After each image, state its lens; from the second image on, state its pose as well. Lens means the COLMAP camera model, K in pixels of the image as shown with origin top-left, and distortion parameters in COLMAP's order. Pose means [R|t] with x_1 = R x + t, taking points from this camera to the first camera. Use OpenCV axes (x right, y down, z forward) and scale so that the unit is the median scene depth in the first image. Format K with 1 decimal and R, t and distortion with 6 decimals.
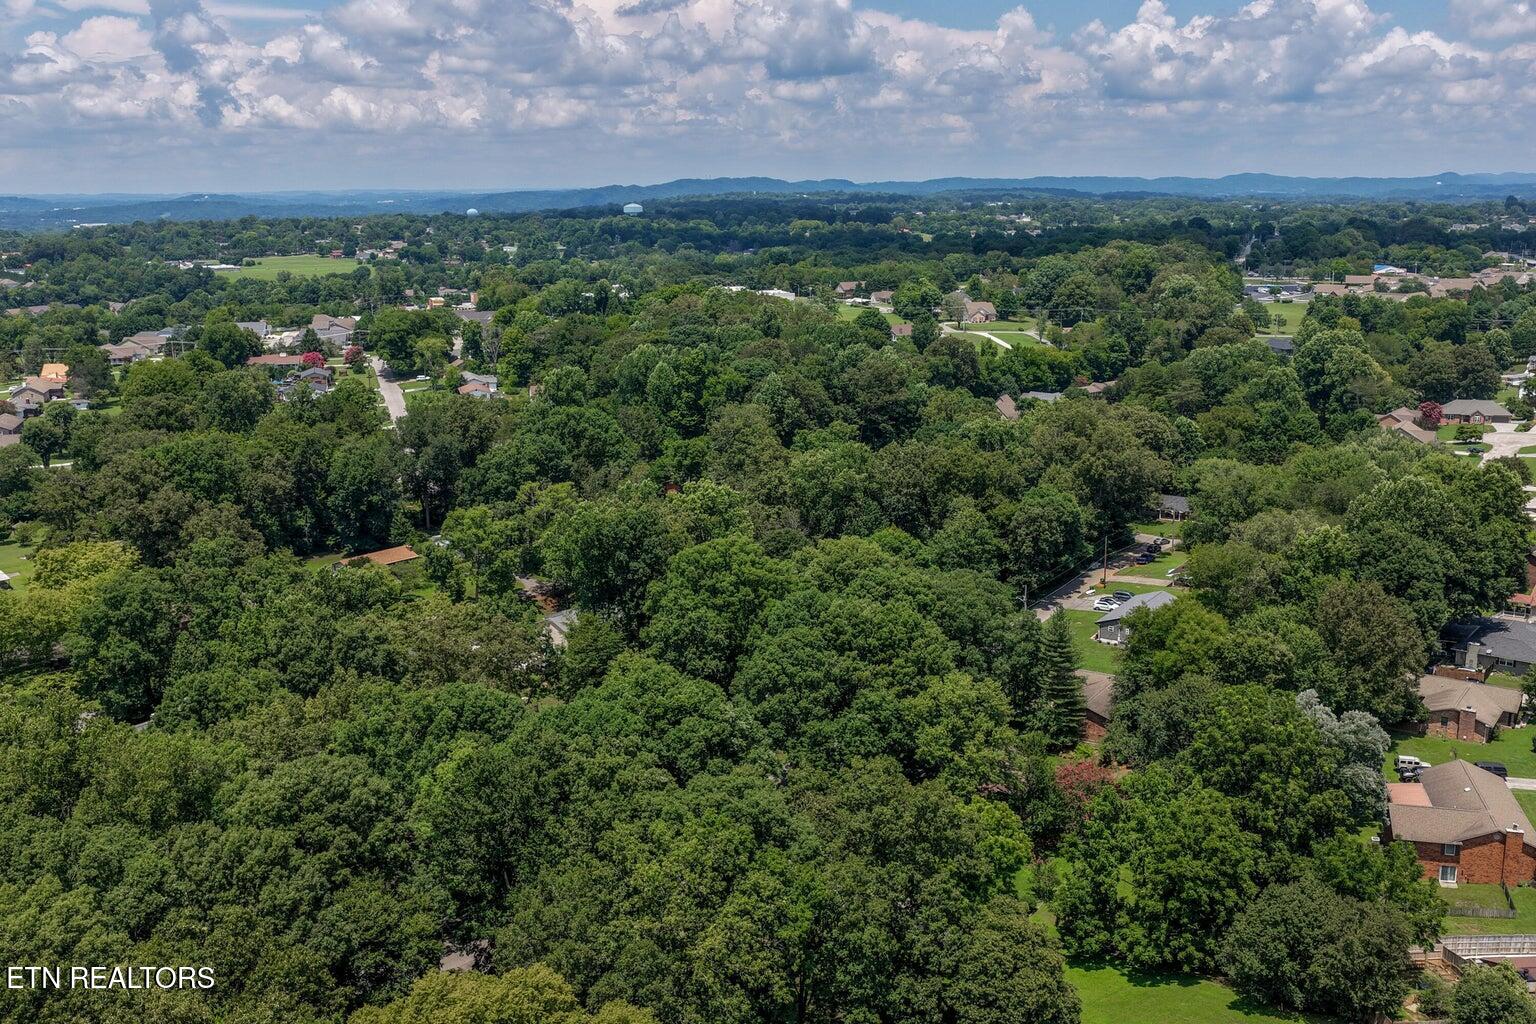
lens RADIAL K [[1431.8, 0, 768.0], [0, 1431.8, 512.0], [0, 0, 1]] dist [-0.016493, 0.041634]
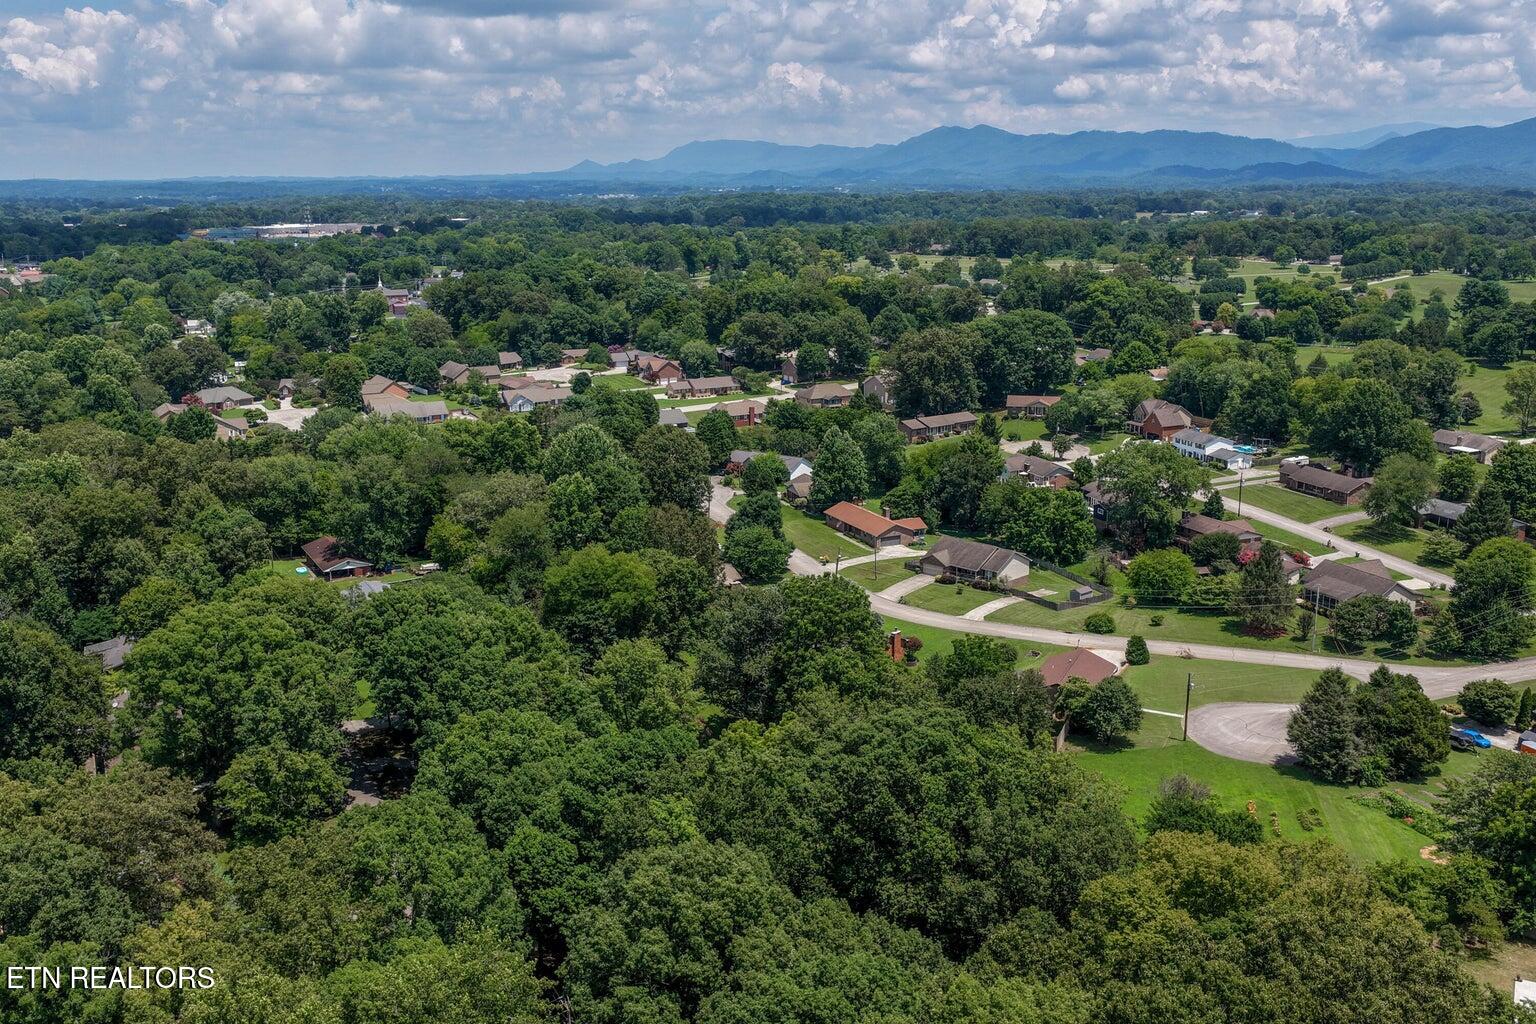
lens RADIAL K [[1431.8, 0, 768.0], [0, 1431.8, 512.0], [0, 0, 1]] dist [-0.016493, 0.041634]
pose [[0.463348, -0.198055, 0.863761, -0.255797], [0.199978, 0.972932, 0.115812, -0.029502], [-0.863318, 0.119072, 0.490413, 0.131972]]
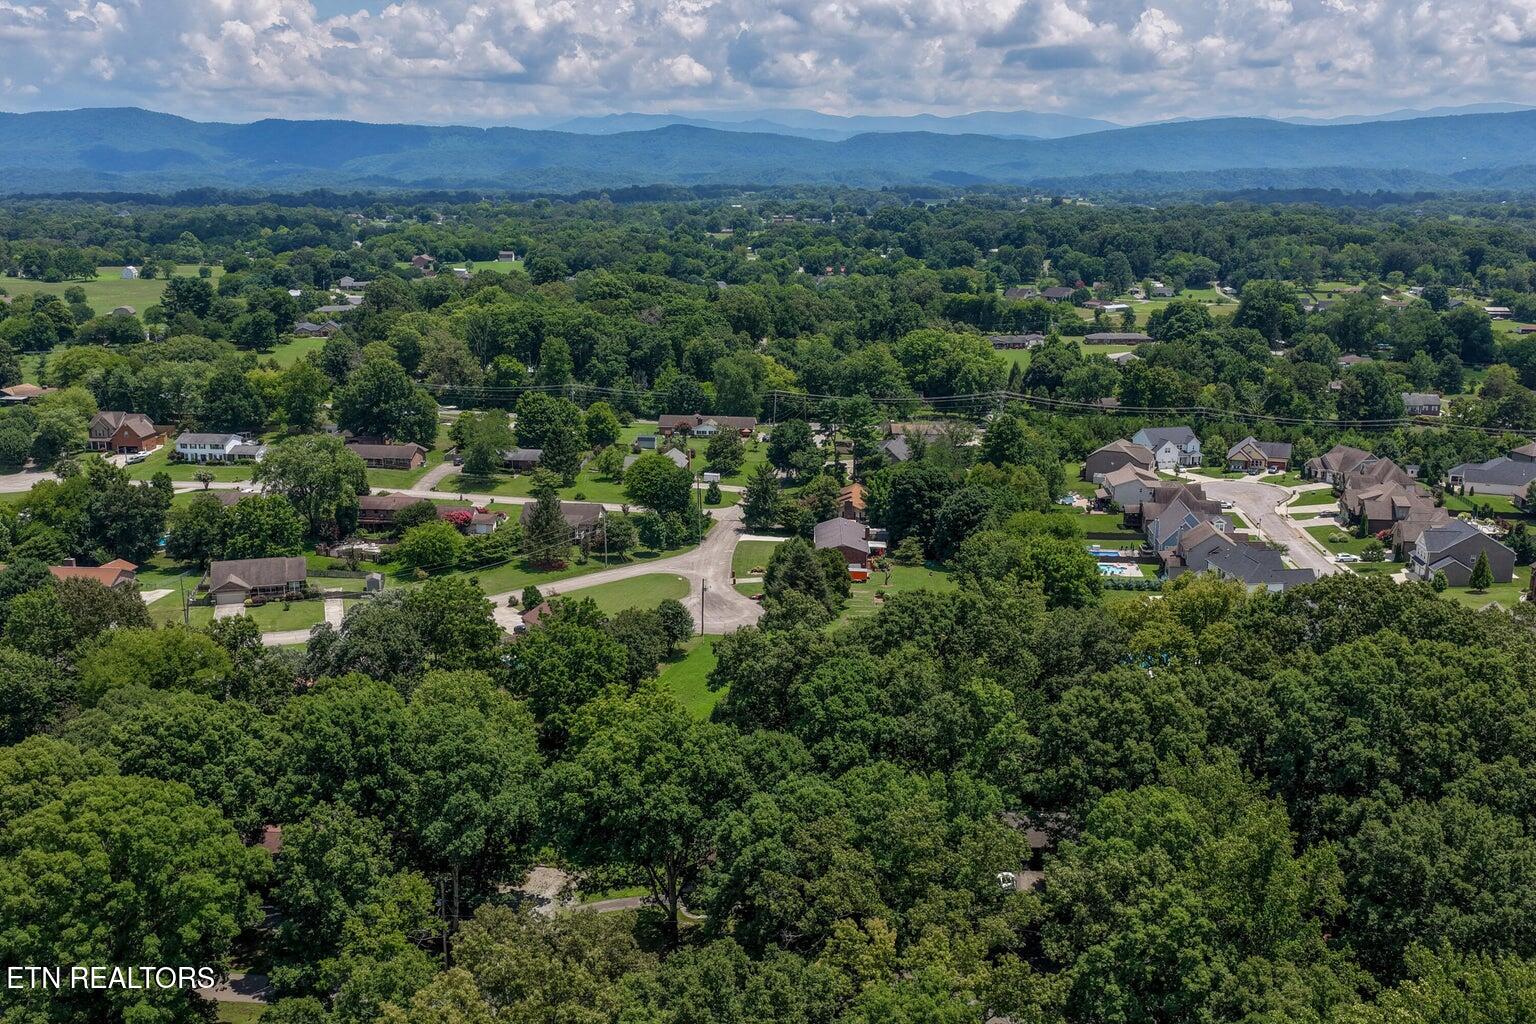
lens RADIAL K [[1431.8, 0, 768.0], [0, 1431.8, 512.0], [0, 0, 1]] dist [-0.016493, 0.041634]
pose [[-0.551894, -0.184455, 0.813258, -0.276450], [0.188383, 0.922444, 0.337059, -0.100596], [-0.812358, 0.339225, -0.474344, 0.442836]]
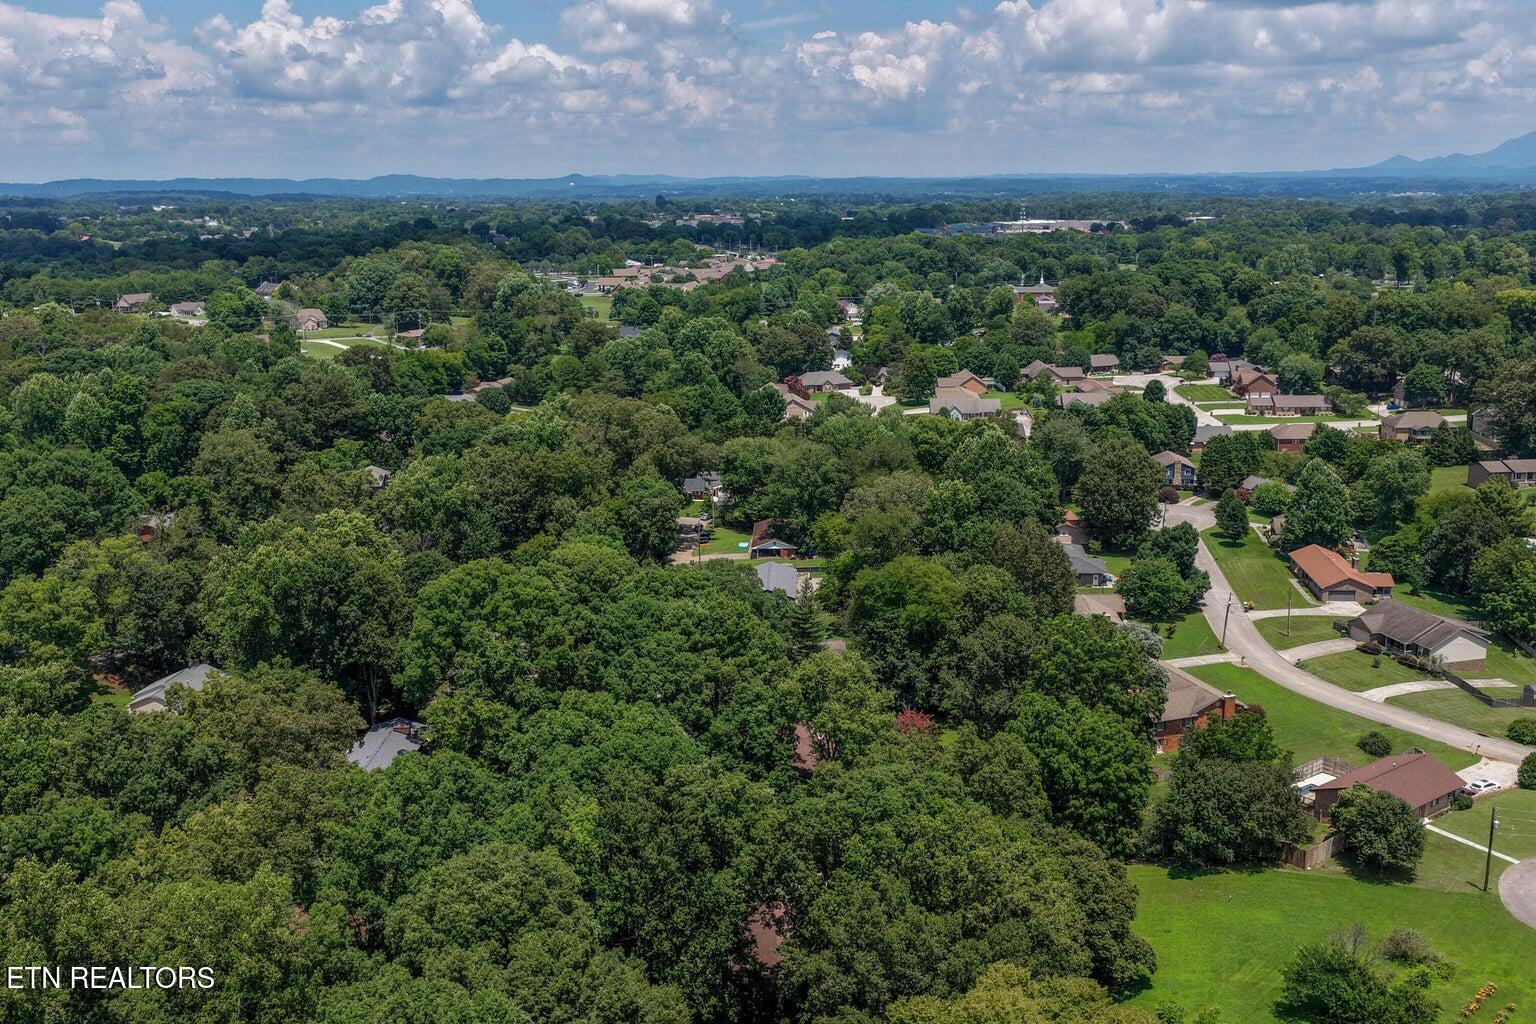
lens RADIAL K [[1431.8, 0, 768.0], [0, 1431.8, 512.0], [0, 0, 1]] dist [-0.016493, 0.041634]
pose [[0.844712, -0.121256, 0.521305, -0.154969], [0.121692, 0.992001, 0.033553, -0.010049], [-0.521204, 0.035097, 0.852710, 0.044280]]
